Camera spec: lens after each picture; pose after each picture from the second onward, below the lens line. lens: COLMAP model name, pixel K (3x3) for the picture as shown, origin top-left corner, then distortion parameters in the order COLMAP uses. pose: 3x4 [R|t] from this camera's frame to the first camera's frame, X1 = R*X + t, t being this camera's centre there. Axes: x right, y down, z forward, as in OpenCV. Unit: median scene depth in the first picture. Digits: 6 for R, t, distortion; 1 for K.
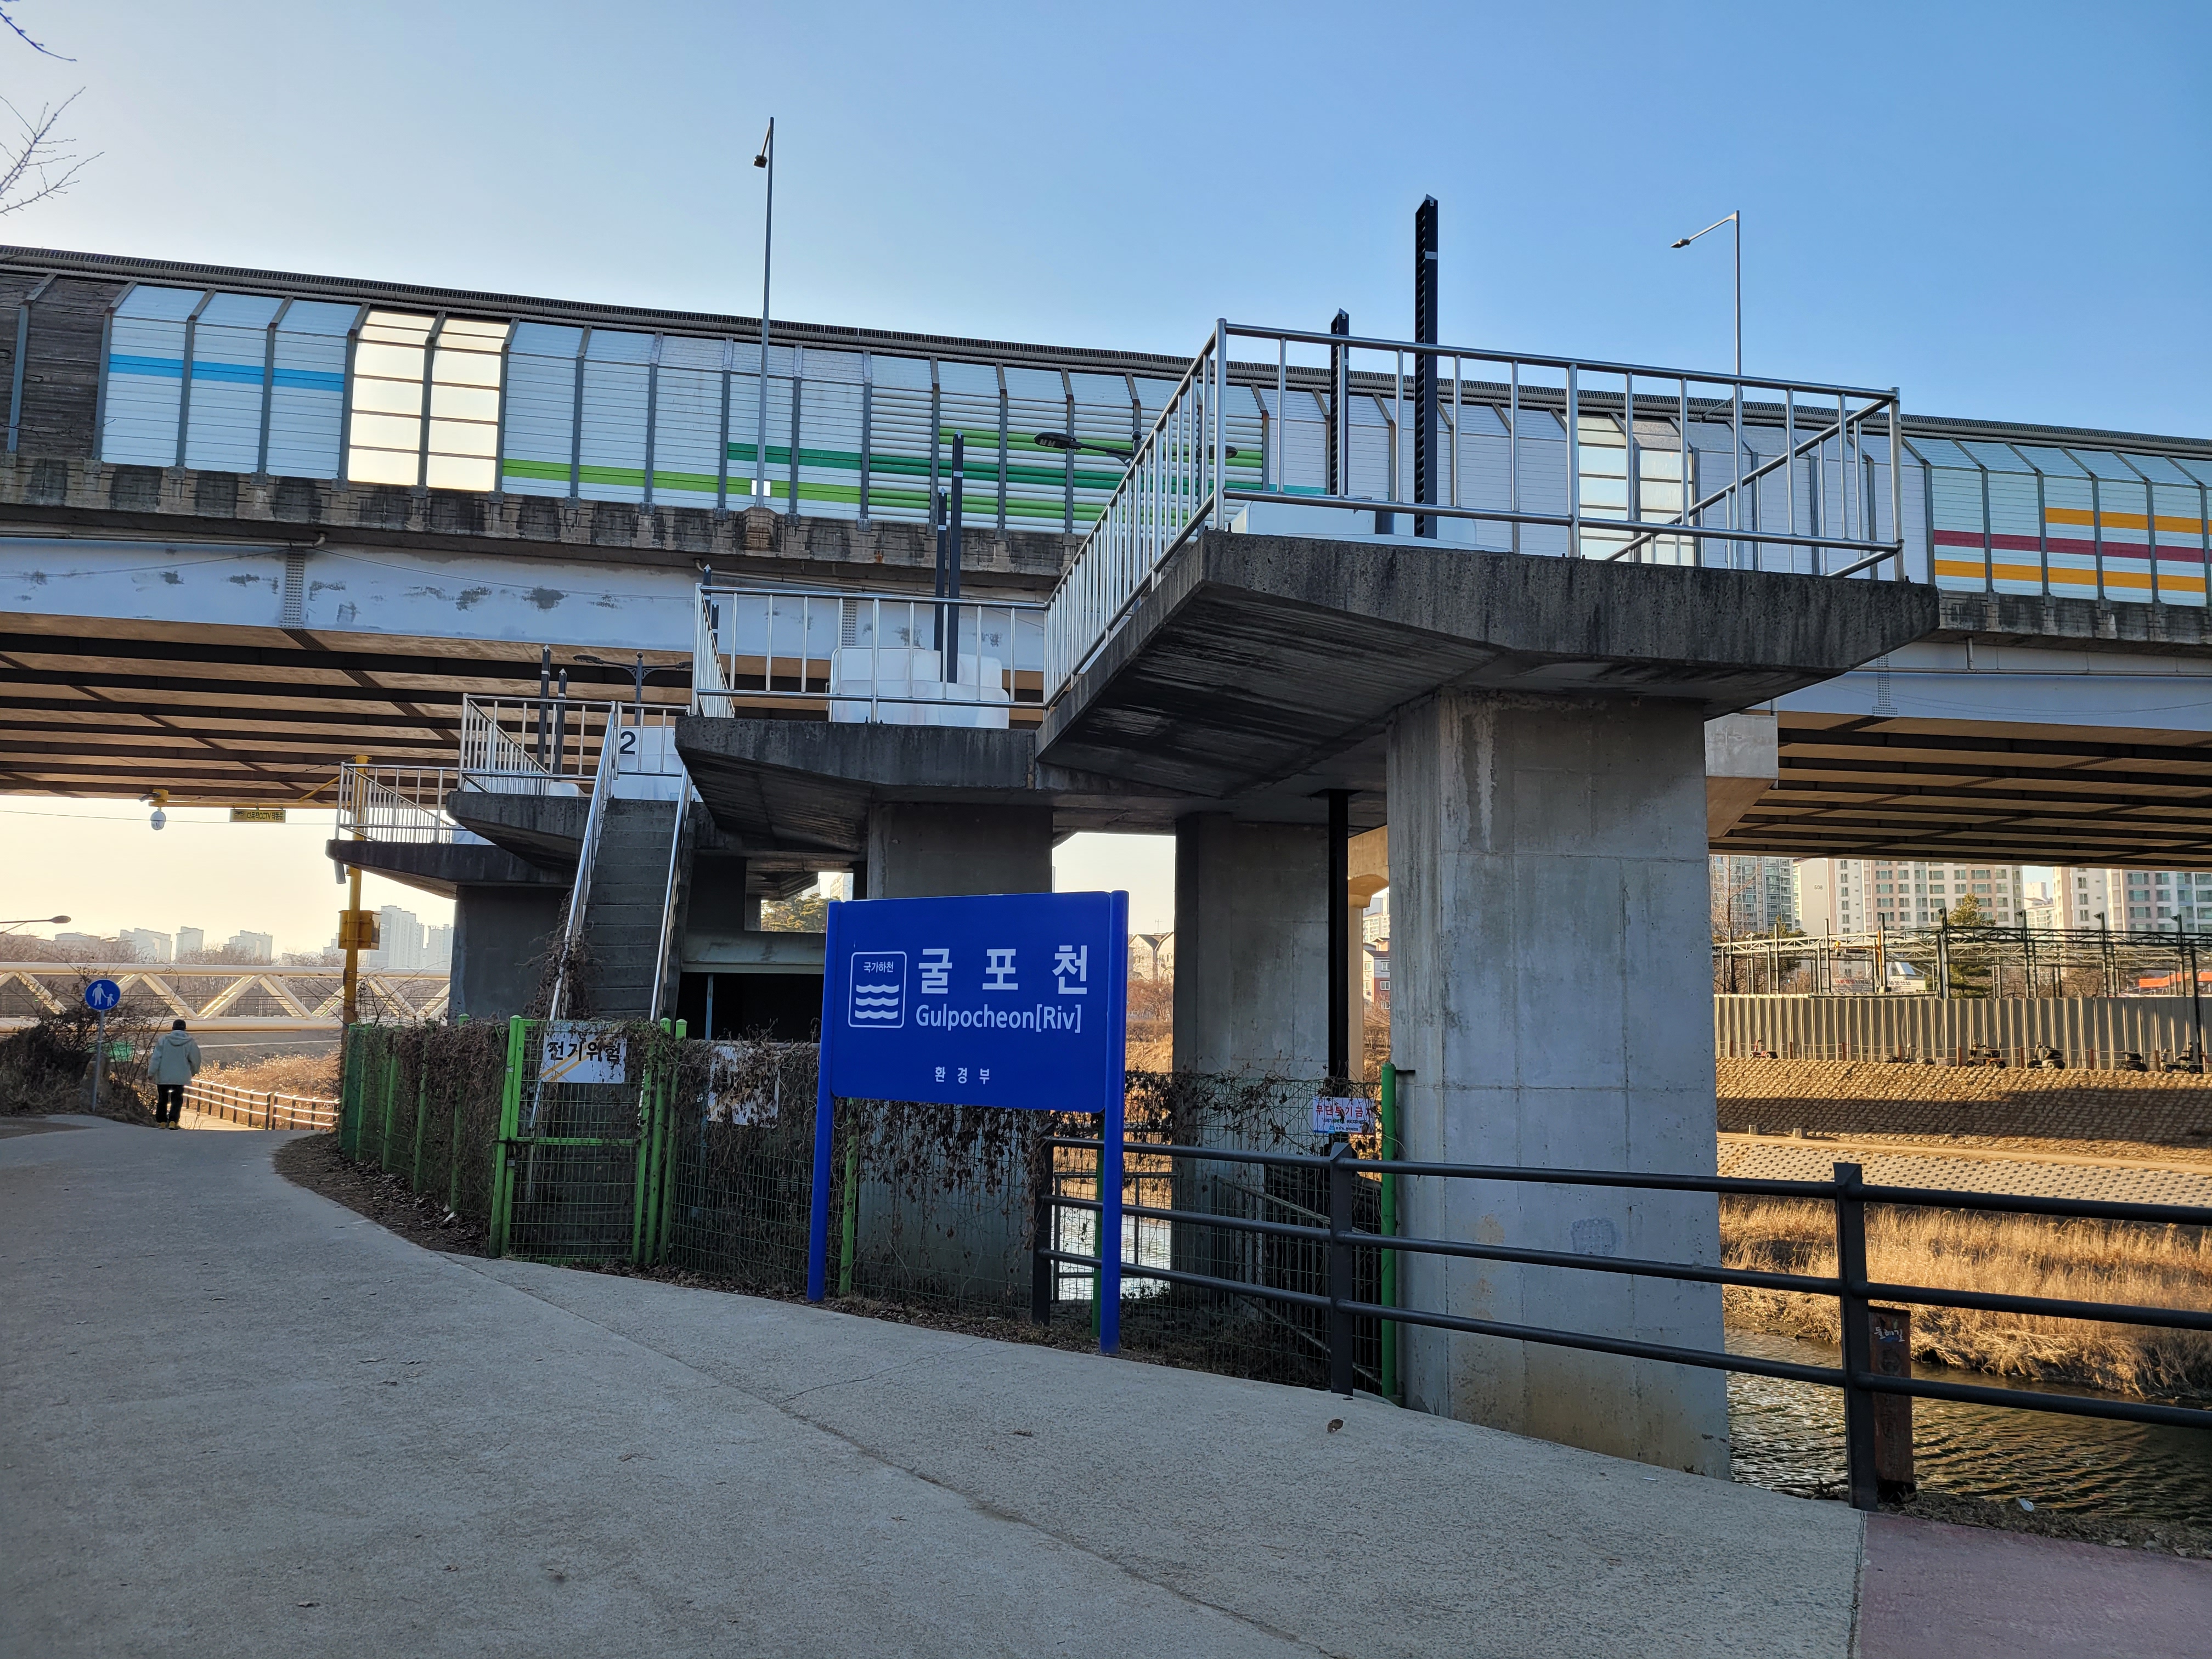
lens RADIAL K [[1696.2, 0, 1116.5], [0, 1696.2, 826.1], [0, 0, 1]] dist [0.071769, -0.075213]
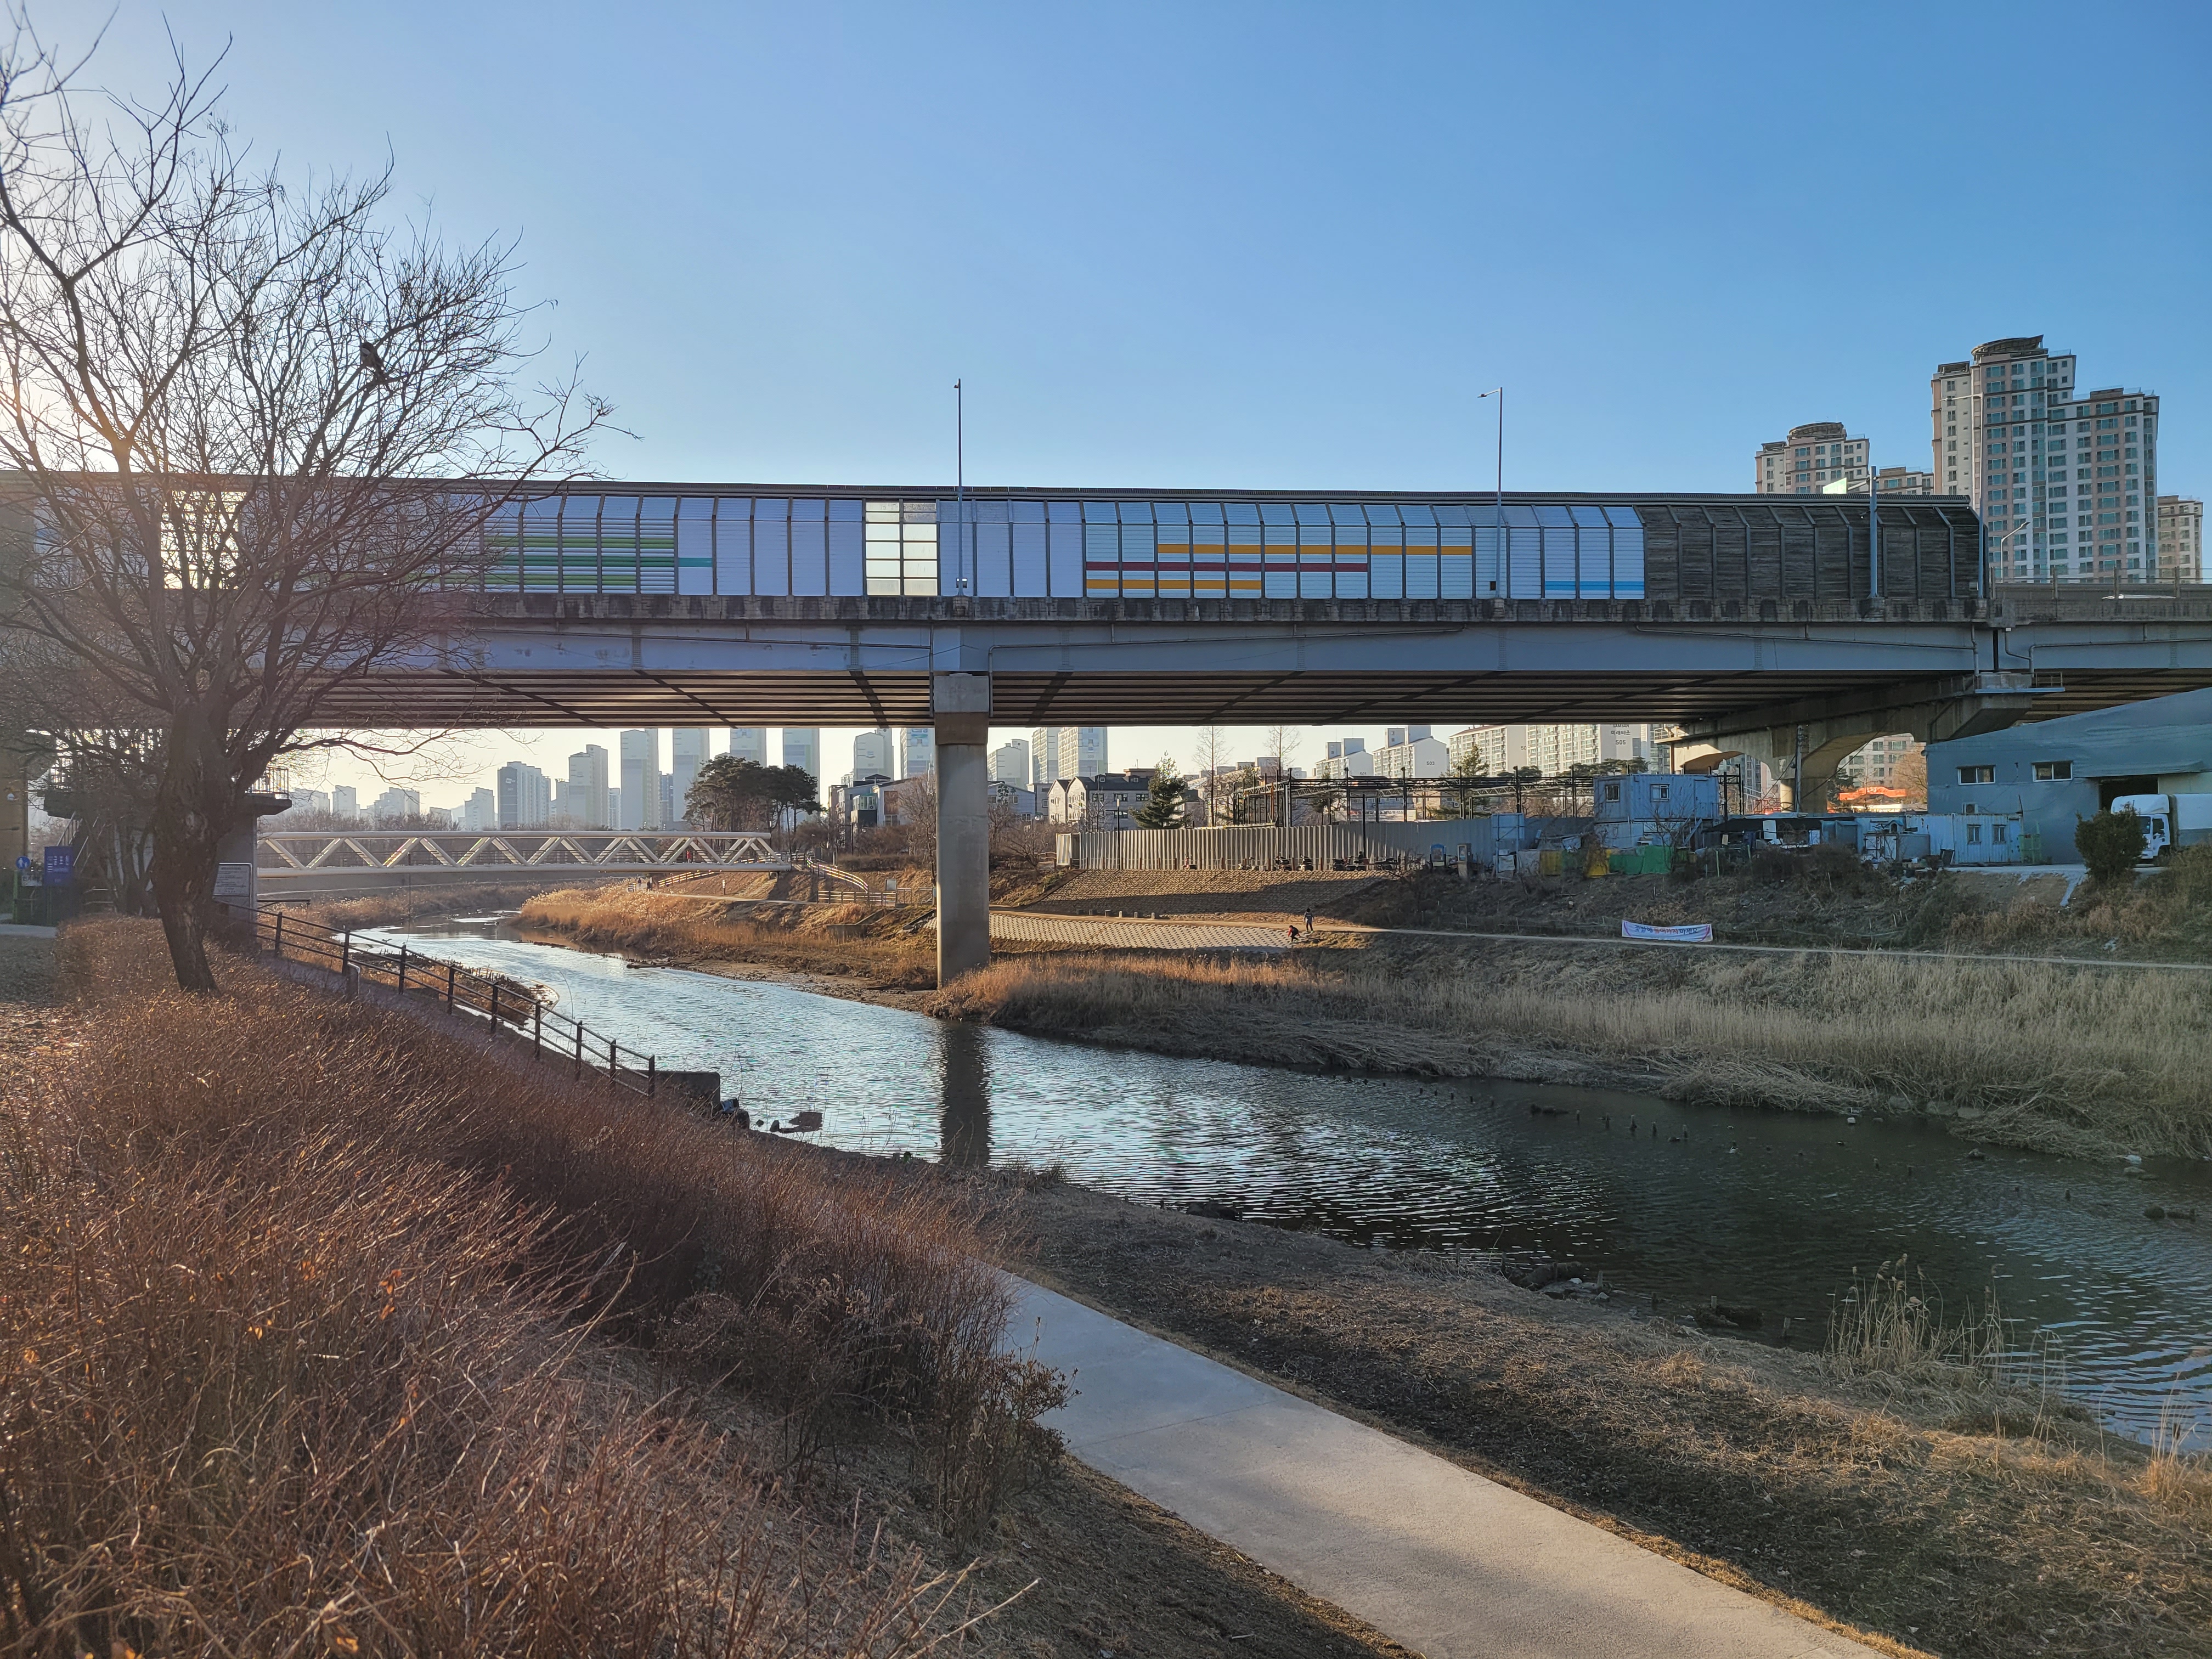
lens RADIAL K [[1696.2, 0, 1116.5], [0, 1696.2, 826.1], [0, 0, 1]] dist [0.071769, -0.075213]
pose [[0.996556, -0.029053, -0.077668, 0.707273], [0.036488, 0.994703, 0.096095, -0.080408], [0.074464, -0.098598, 0.992337, -0.796034]]
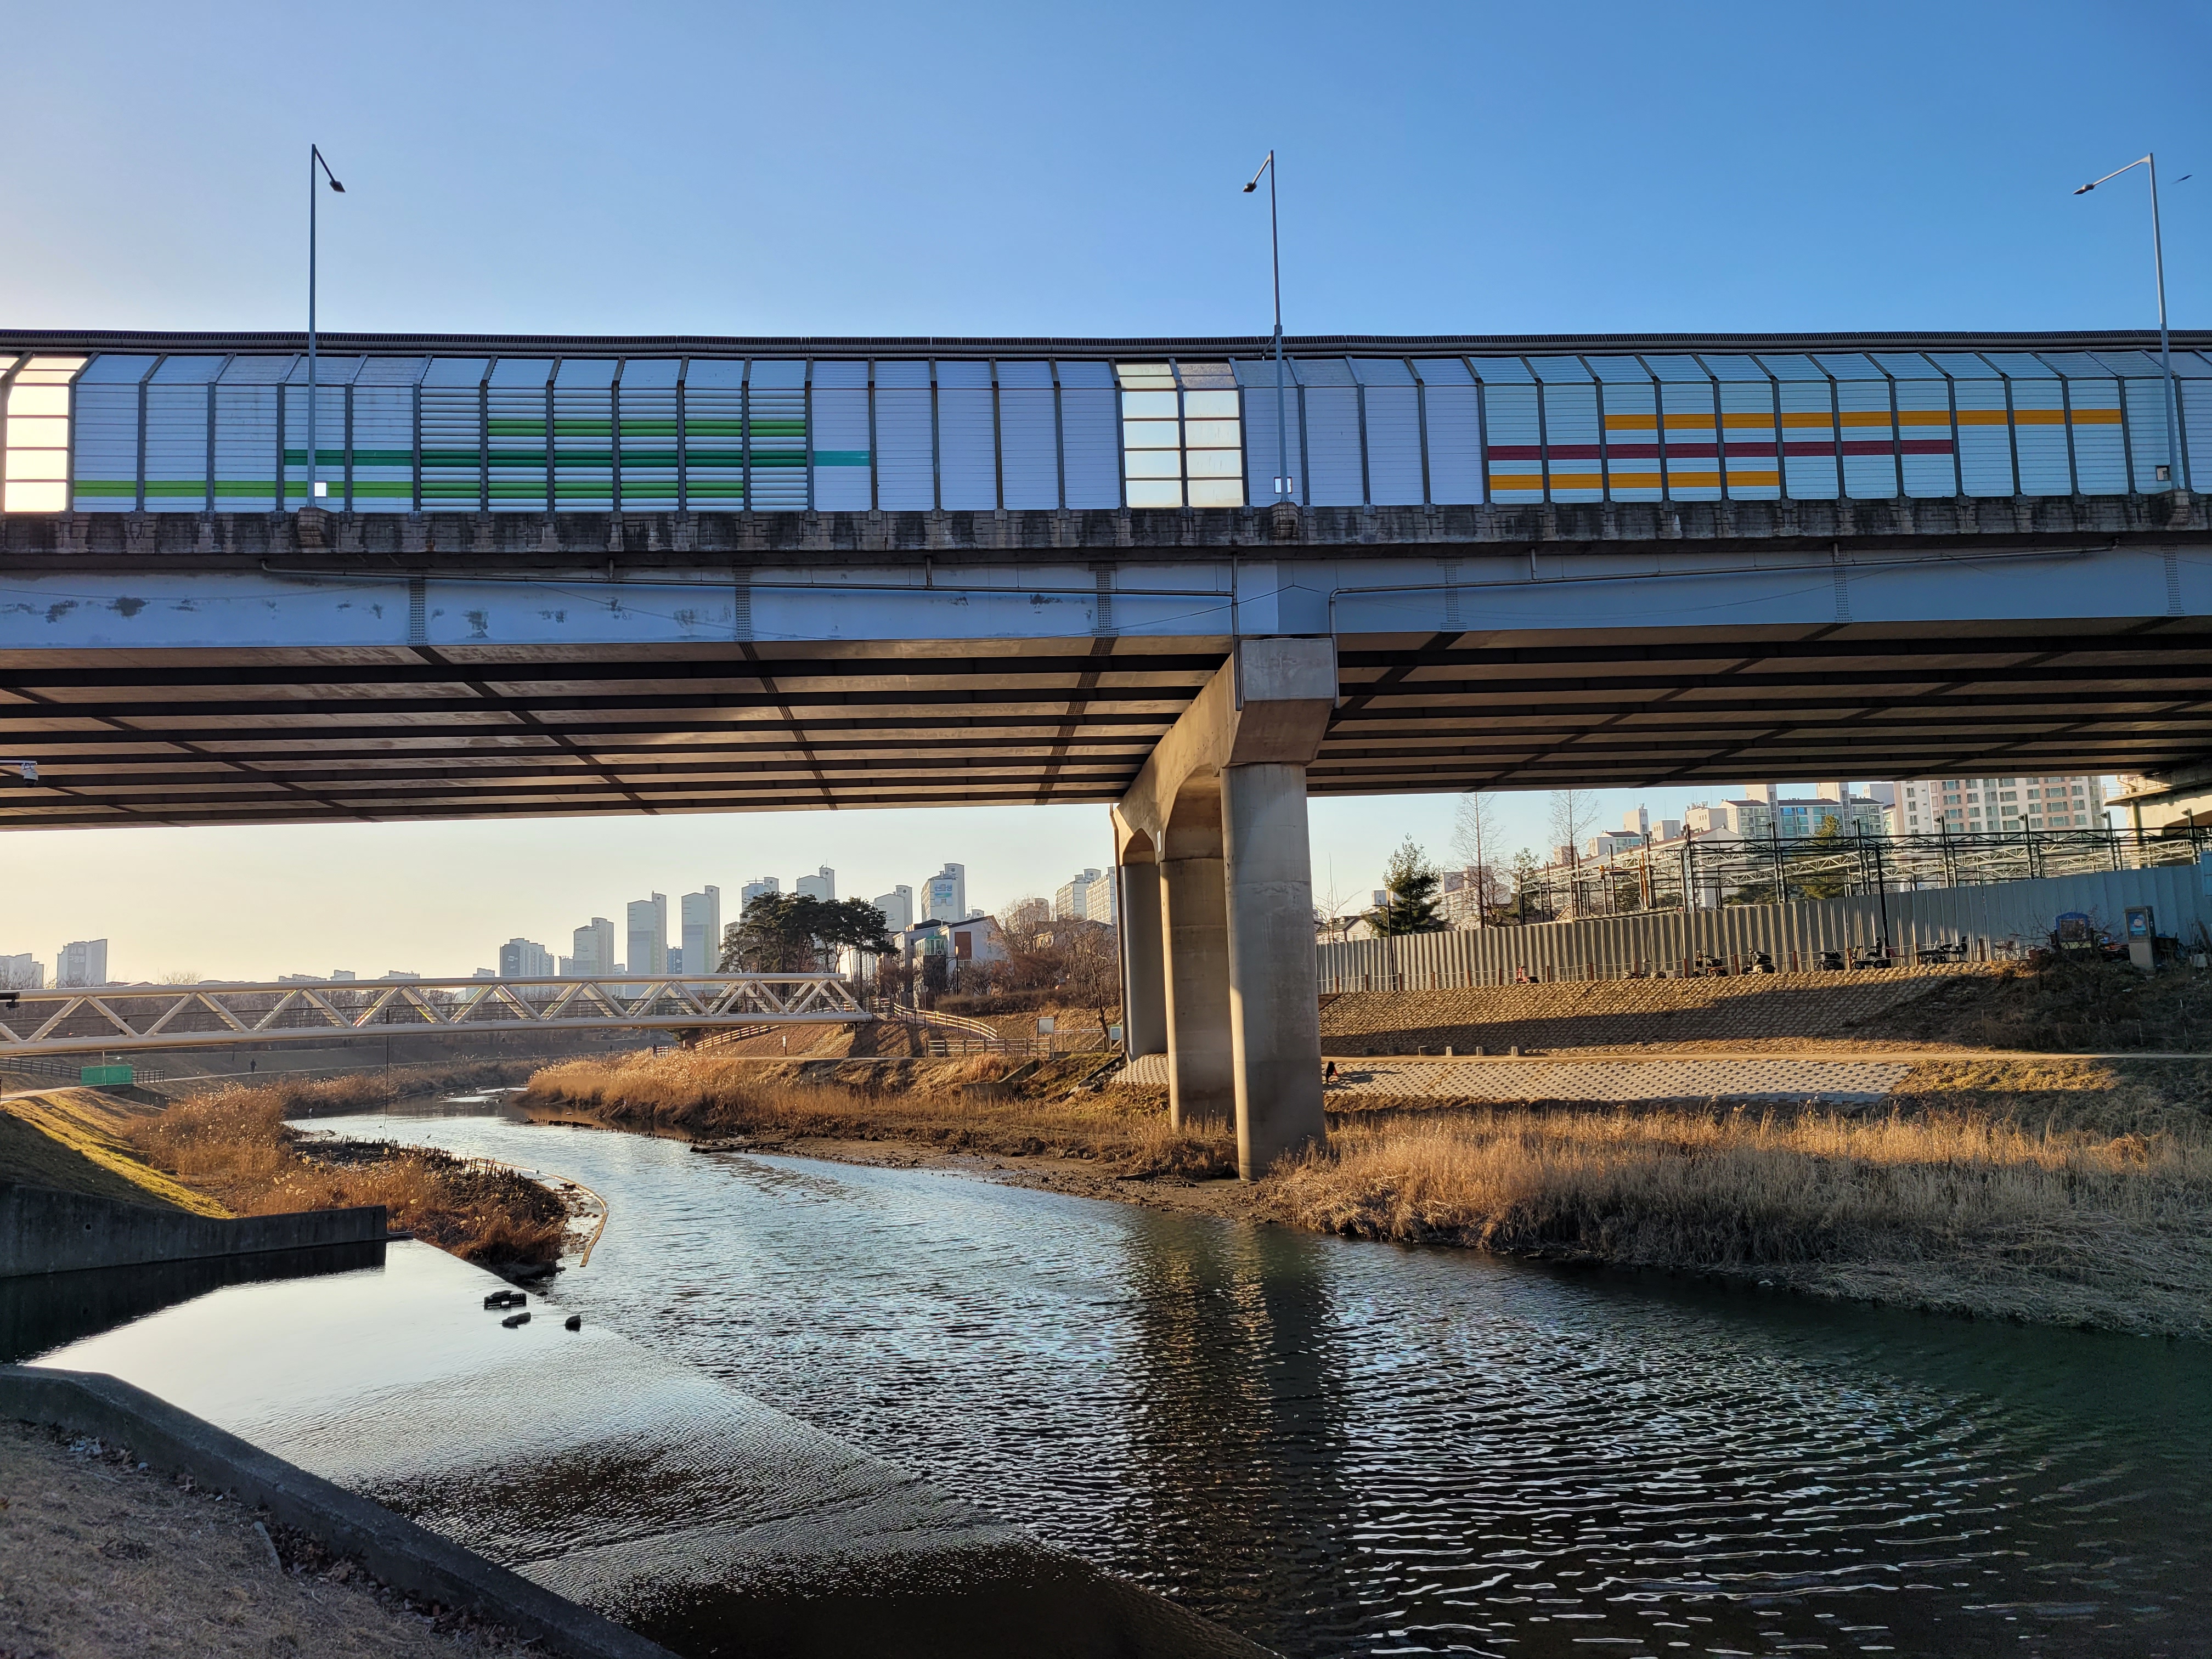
lens RADIAL K [[1713.5, 0, 1106.0], [0, 1713.5, 829.5], [0, 0, 1]] dist [0.078240, -0.064295]
pose [[0.994531, -0.063009, -0.083300, 0.359864], [0.063345, 0.997991, 0.001393, 0.044894], [0.083045, -0.006662, 0.996524, -0.051415]]
